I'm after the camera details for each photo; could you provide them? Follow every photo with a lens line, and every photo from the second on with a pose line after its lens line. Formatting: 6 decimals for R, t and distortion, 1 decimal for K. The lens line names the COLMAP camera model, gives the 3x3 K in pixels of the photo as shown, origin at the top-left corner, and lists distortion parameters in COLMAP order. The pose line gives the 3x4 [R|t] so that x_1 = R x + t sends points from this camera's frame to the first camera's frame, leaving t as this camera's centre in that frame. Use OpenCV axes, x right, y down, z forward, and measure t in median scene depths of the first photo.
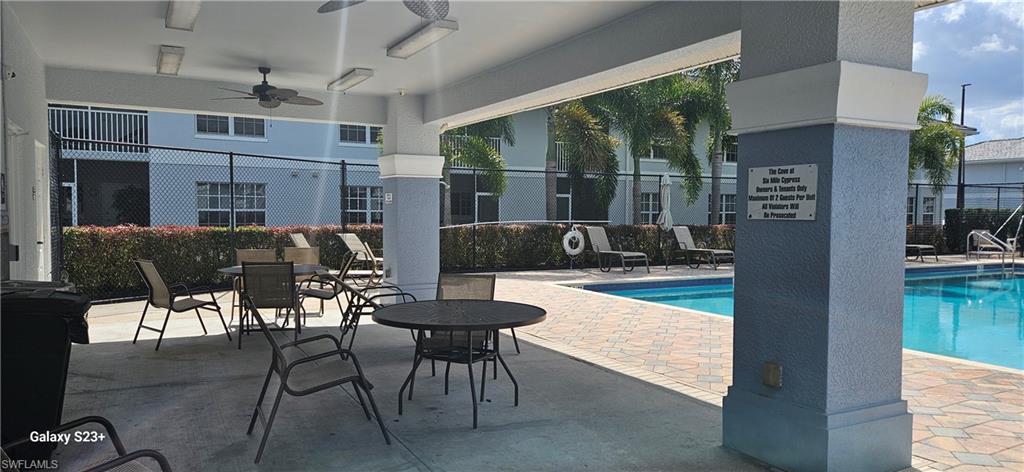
lens RADIAL K [[685.8, 0, 511.9], [0, 685.8, 233.9], [0, 0, 1]] dist [0.047341, -0.003975]
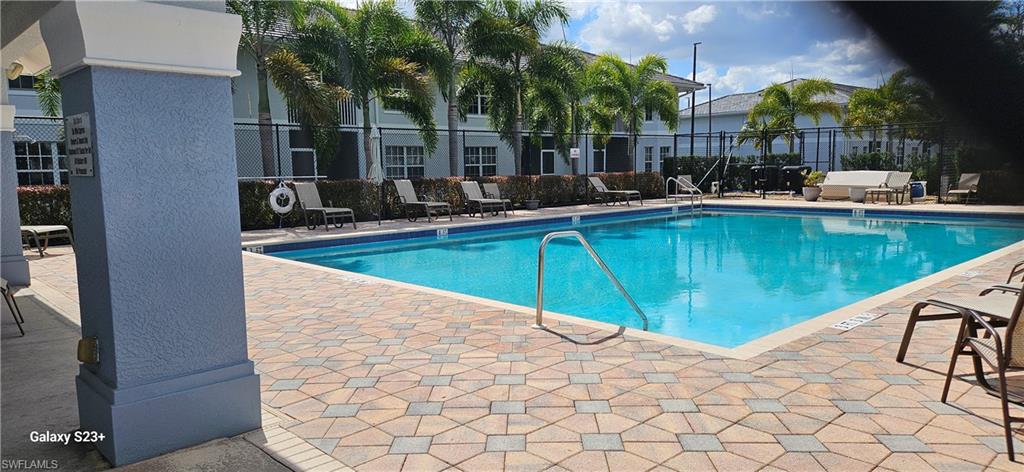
lens RADIAL K [[685.8, 0, 512.0], [0, 685.8, 238.2], [0, 0, 1]] dist [0.047341, -0.003975]
pose [[0.965658, -0.049431, 0.255071, 0.149126], [0.030614, 0.996544, 0.077223, 0.001396], [-0.258007, -0.066763, 0.963834, 0.000004]]
